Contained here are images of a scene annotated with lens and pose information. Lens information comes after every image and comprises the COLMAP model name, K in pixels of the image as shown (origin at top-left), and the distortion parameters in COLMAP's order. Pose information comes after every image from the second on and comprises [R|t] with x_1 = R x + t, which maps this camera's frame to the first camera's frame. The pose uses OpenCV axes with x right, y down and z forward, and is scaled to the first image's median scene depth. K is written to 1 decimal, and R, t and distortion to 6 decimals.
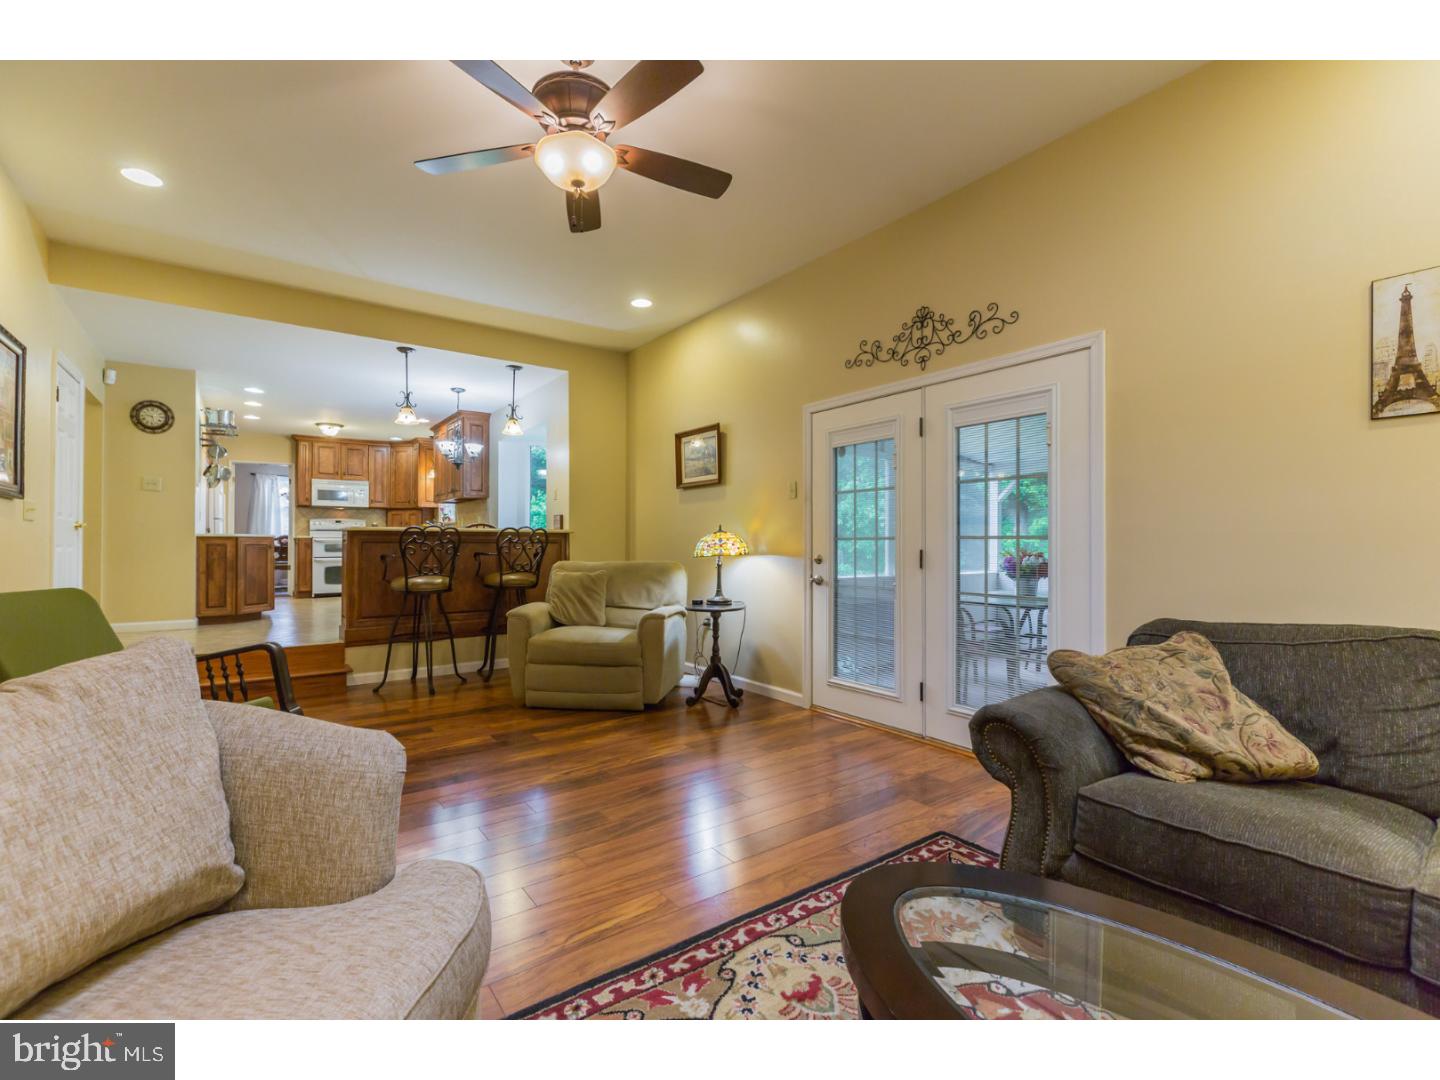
lens RADIAL K [[647.9, 0, 700.8], [0, 647.9, 535.9], [0, 0, 1]] dist [0.001520, 0.000142]
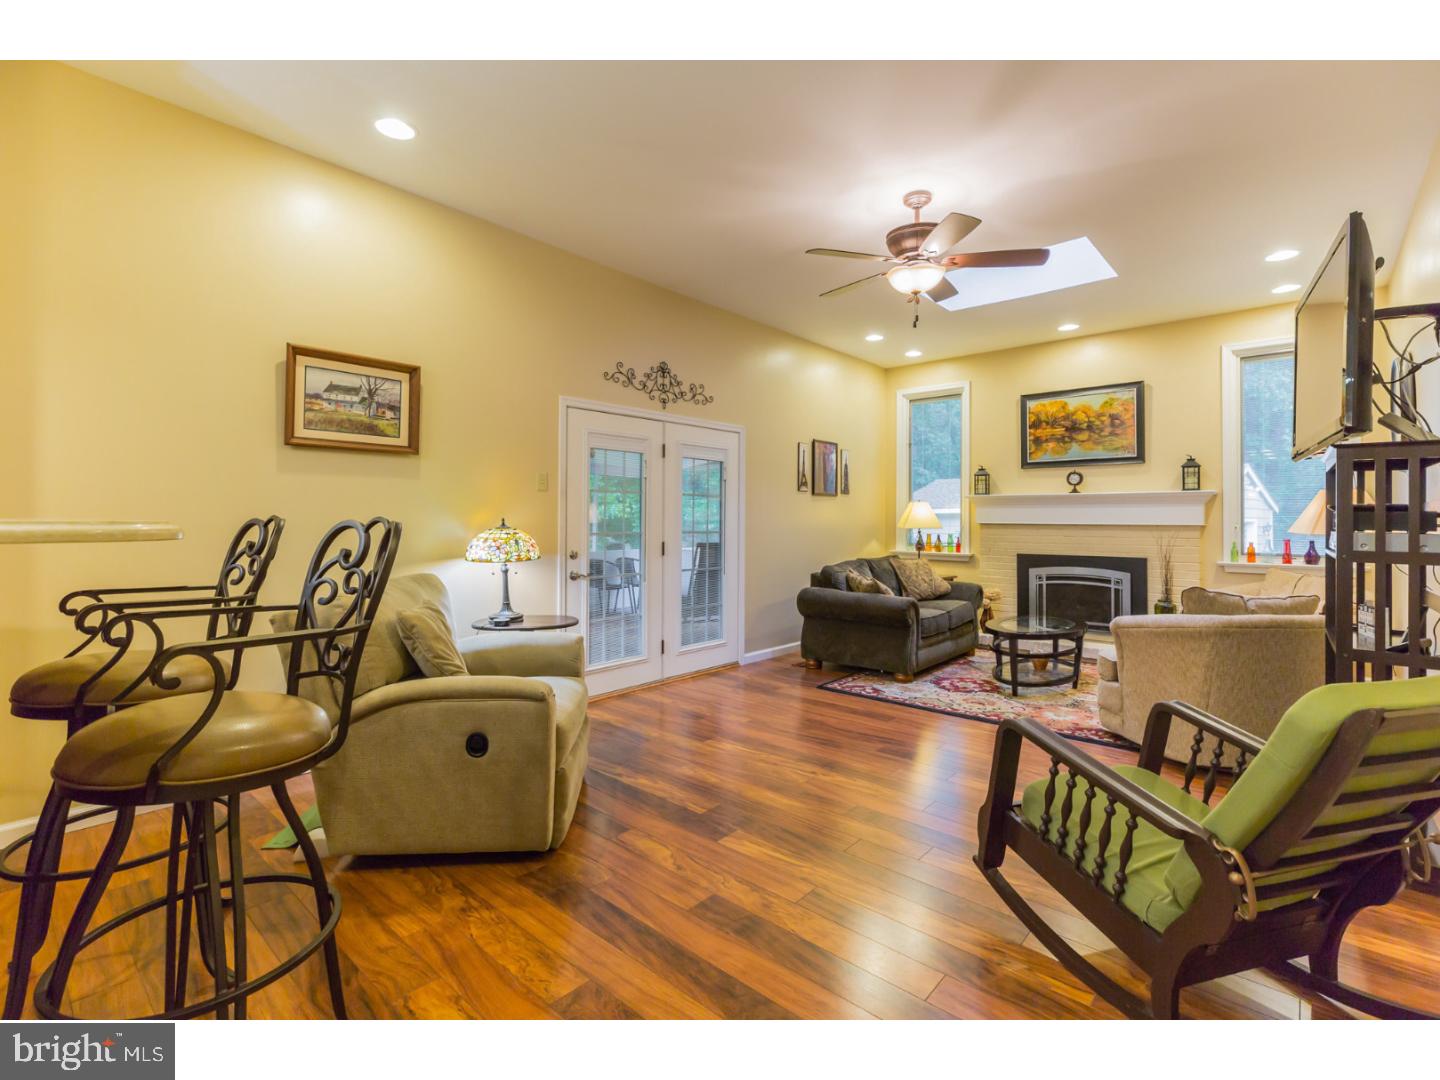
lens RADIAL K [[661.4, 0, 718.9], [0, 661.4, 518.1], [0, 0, 1]] dist [-0.000464, -0.000183]
pose [[-0.229450, 0.003886, 0.973313, -0.999138], [-0.015748, 0.999846, -0.007704, -0.019123], [-0.973193, -0.017096, -0.229354, 1.171866]]
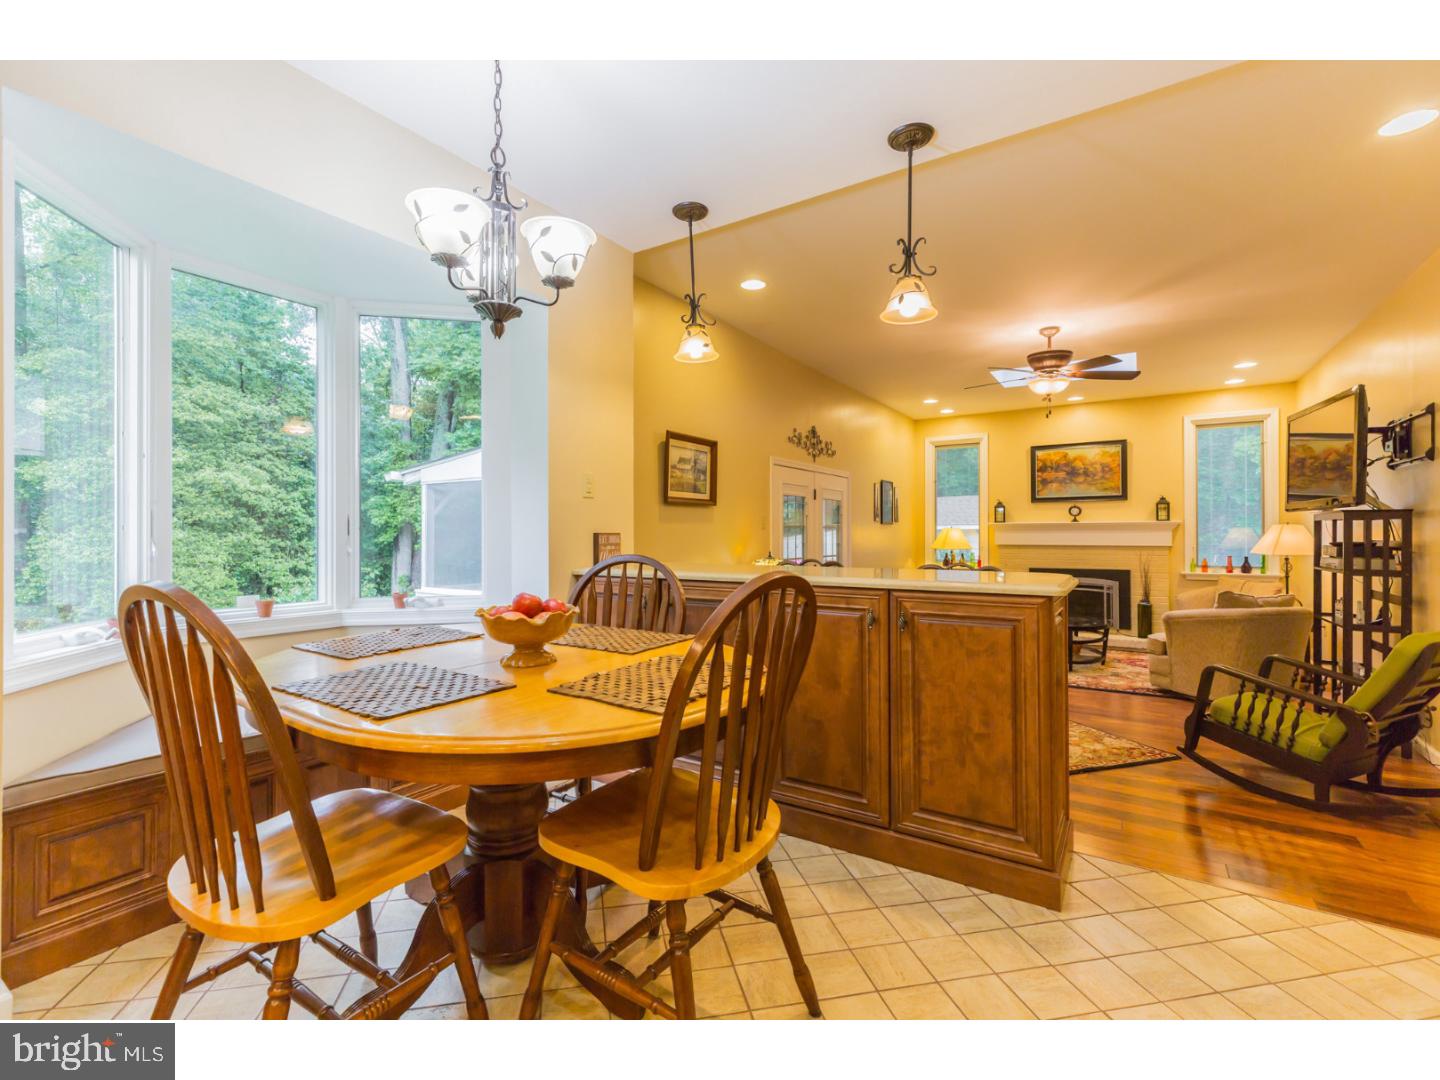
lens RADIAL K [[647.9, 0, 700.8], [0, 647.9, 535.9], [0, 0, 1]] dist [0.001520, 0.000142]
pose [[-0.362759, -0.001247, 0.931882, -1.153381], [-0.007052, 0.999974, -0.001408, -0.050038], [-0.931856, -0.007083, -0.362758, 1.875555]]
